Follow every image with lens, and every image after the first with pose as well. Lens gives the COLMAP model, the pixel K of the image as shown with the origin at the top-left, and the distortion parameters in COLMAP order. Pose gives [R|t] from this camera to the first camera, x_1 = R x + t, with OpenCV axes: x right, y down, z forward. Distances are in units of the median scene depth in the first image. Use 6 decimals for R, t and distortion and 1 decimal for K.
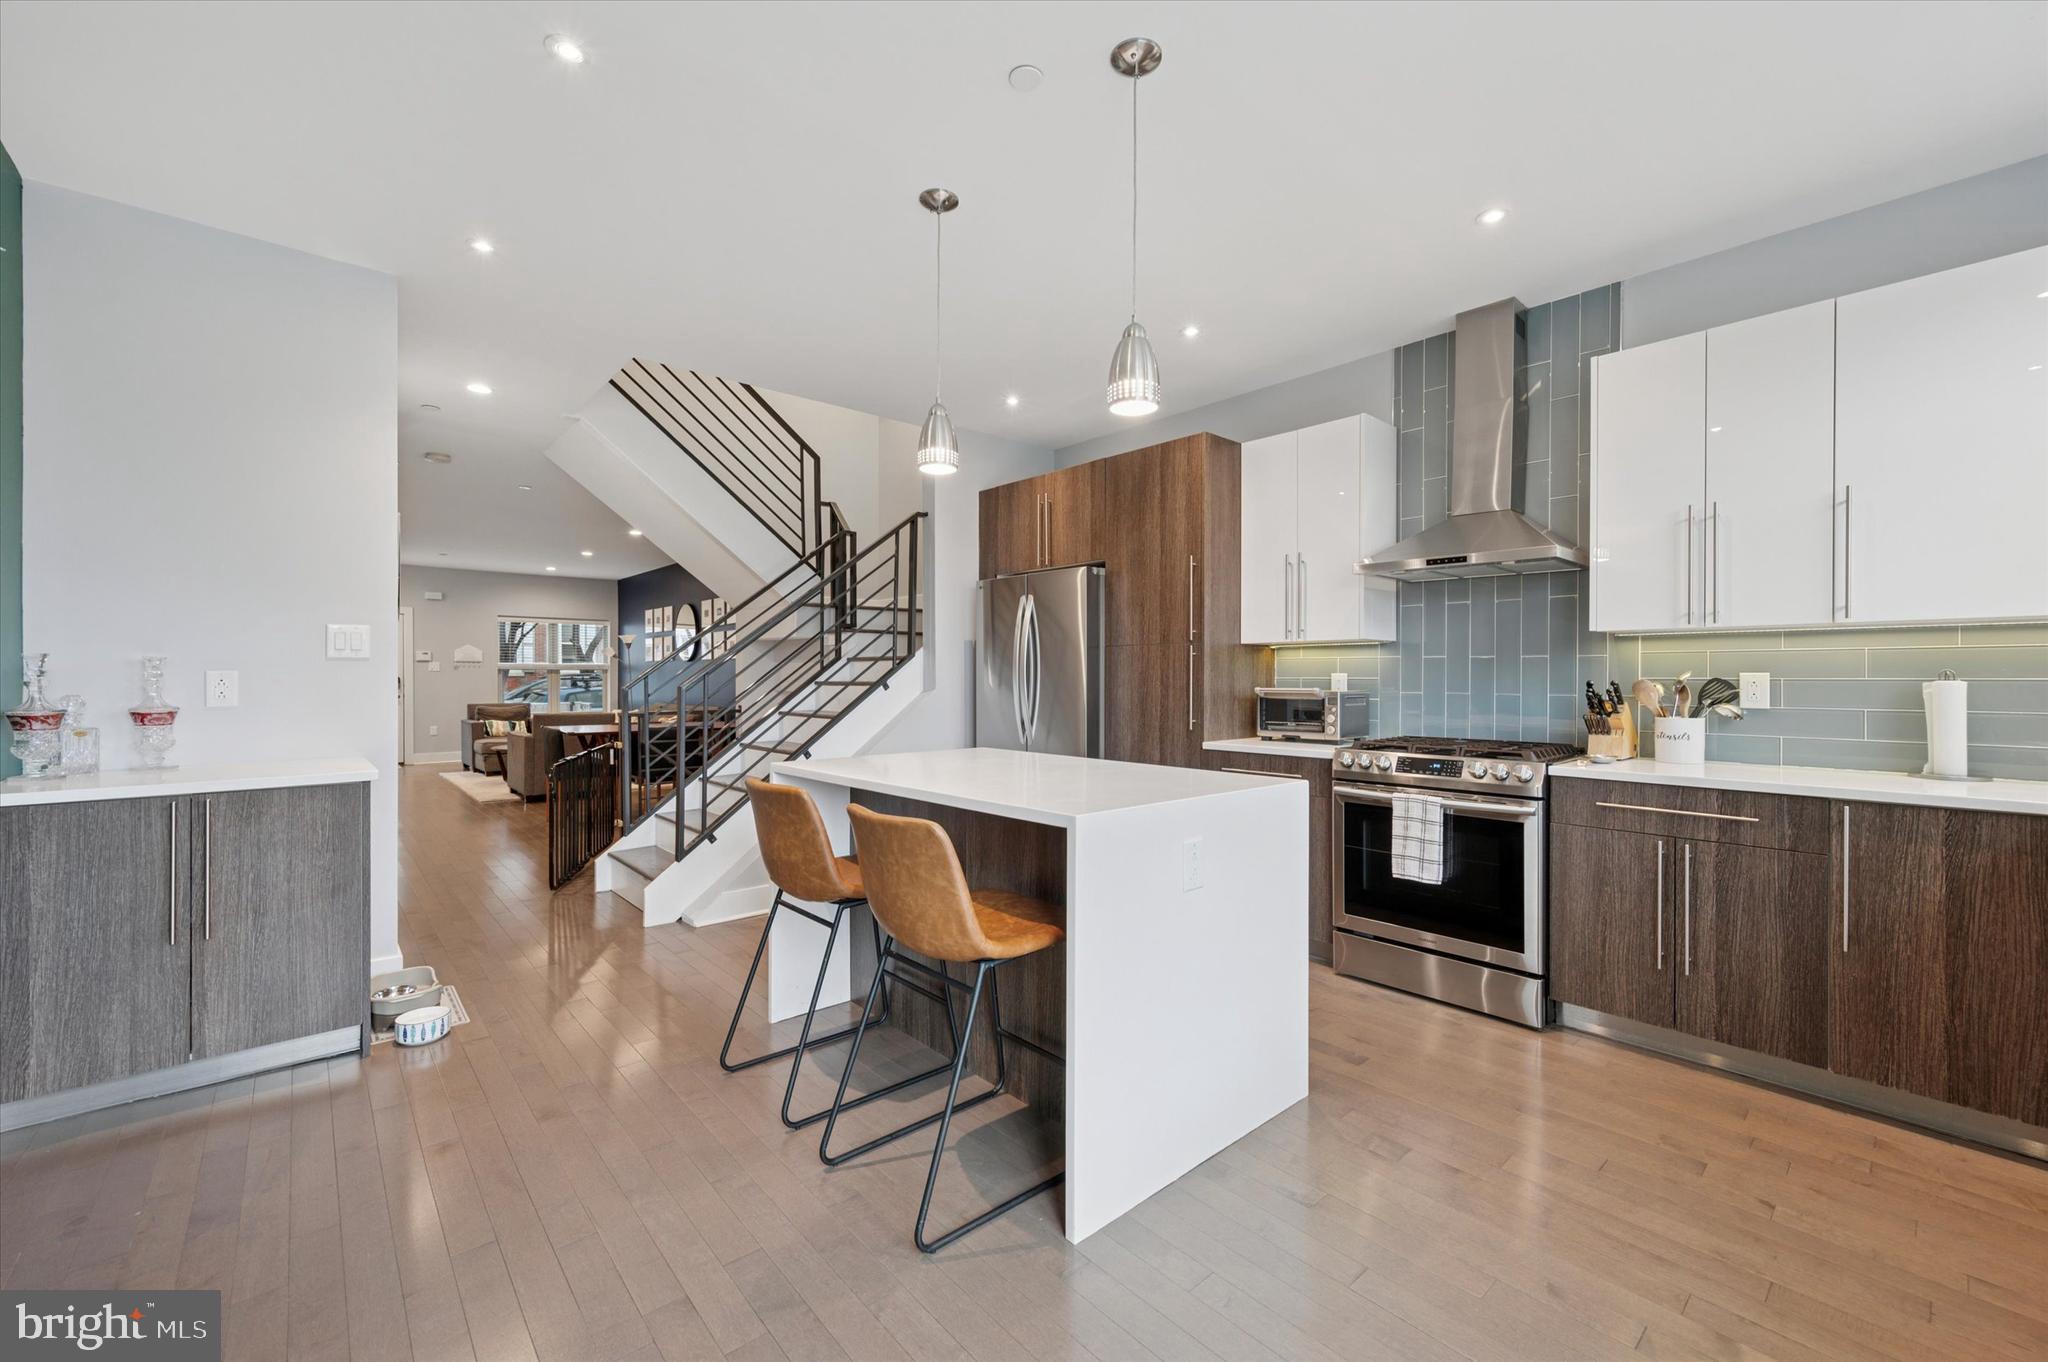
lens RADIAL K [[817.6, 0, 1024.0], [0, 817.6, 681.0], [0, 0, 1]] dist [0.000699, 0.000160]
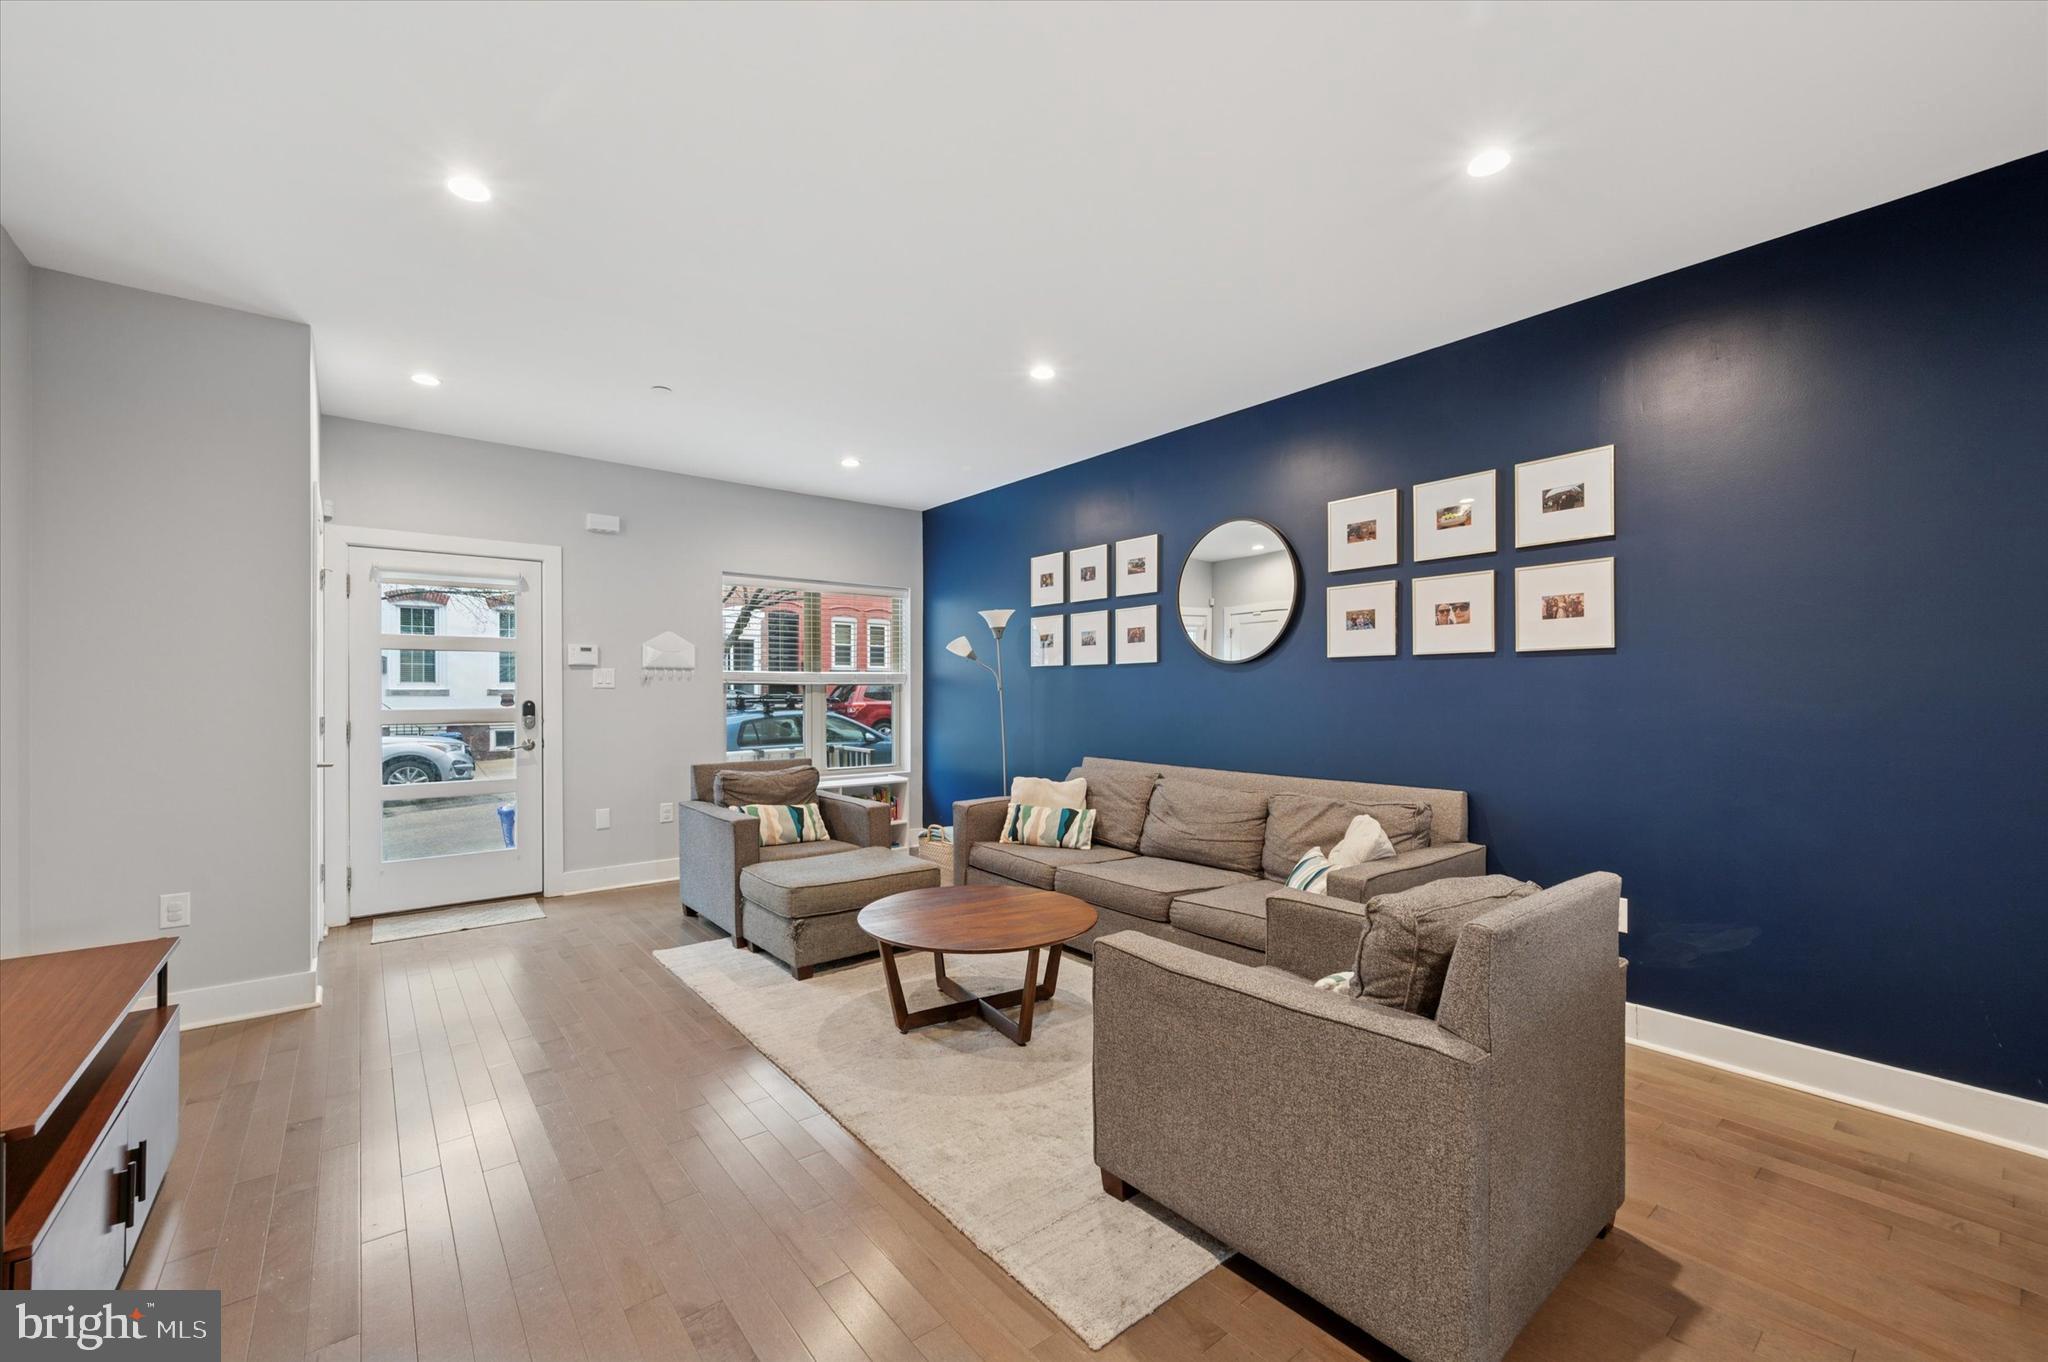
lens RADIAL K [[817.6, 0, 1024.0], [0, 817.6, 681.0], [0, 0, 1]] dist [0.000699, 0.000160]
pose [[0.999095, -0.001497, -0.042503, -0.473558], [0.000603, 0.999779, -0.021033, -0.006074], [0.042525, 0.020988, 0.998875, 0.561000]]
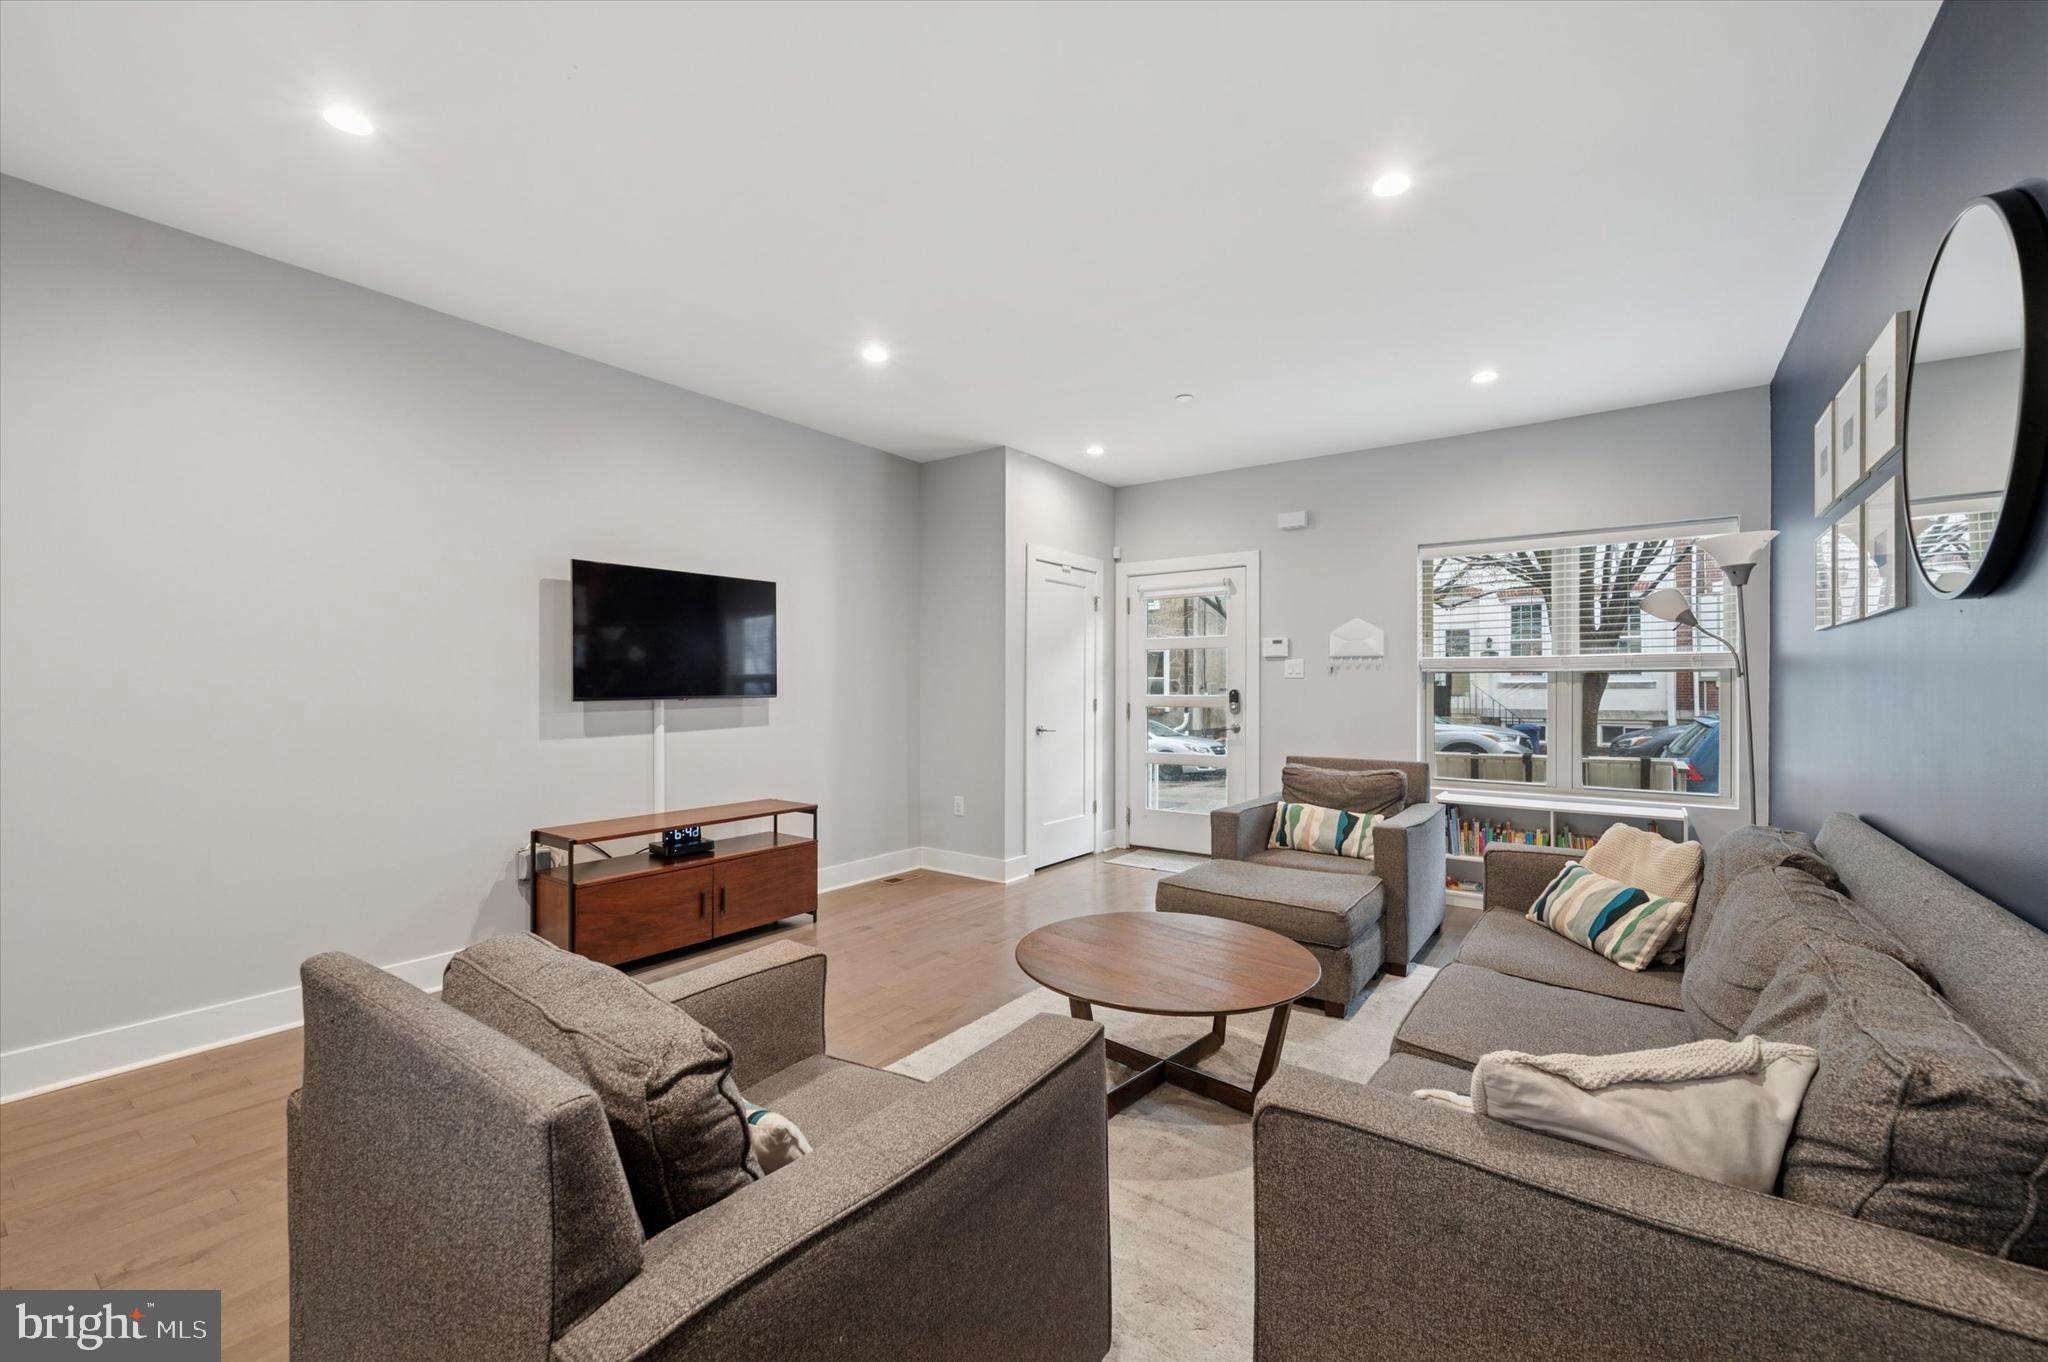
lens RADIAL K [[817.6, 0, 1024.0], [0, 817.6, 681.0], [0, 0, 1]] dist [0.000699, 0.000160]
pose [[0.229533, -0.005593, -0.973285, -0.294246], [-0.007741, 0.999941, -0.007572, -0.005260], [0.973270, 0.009272, 0.229476, 0.749624]]
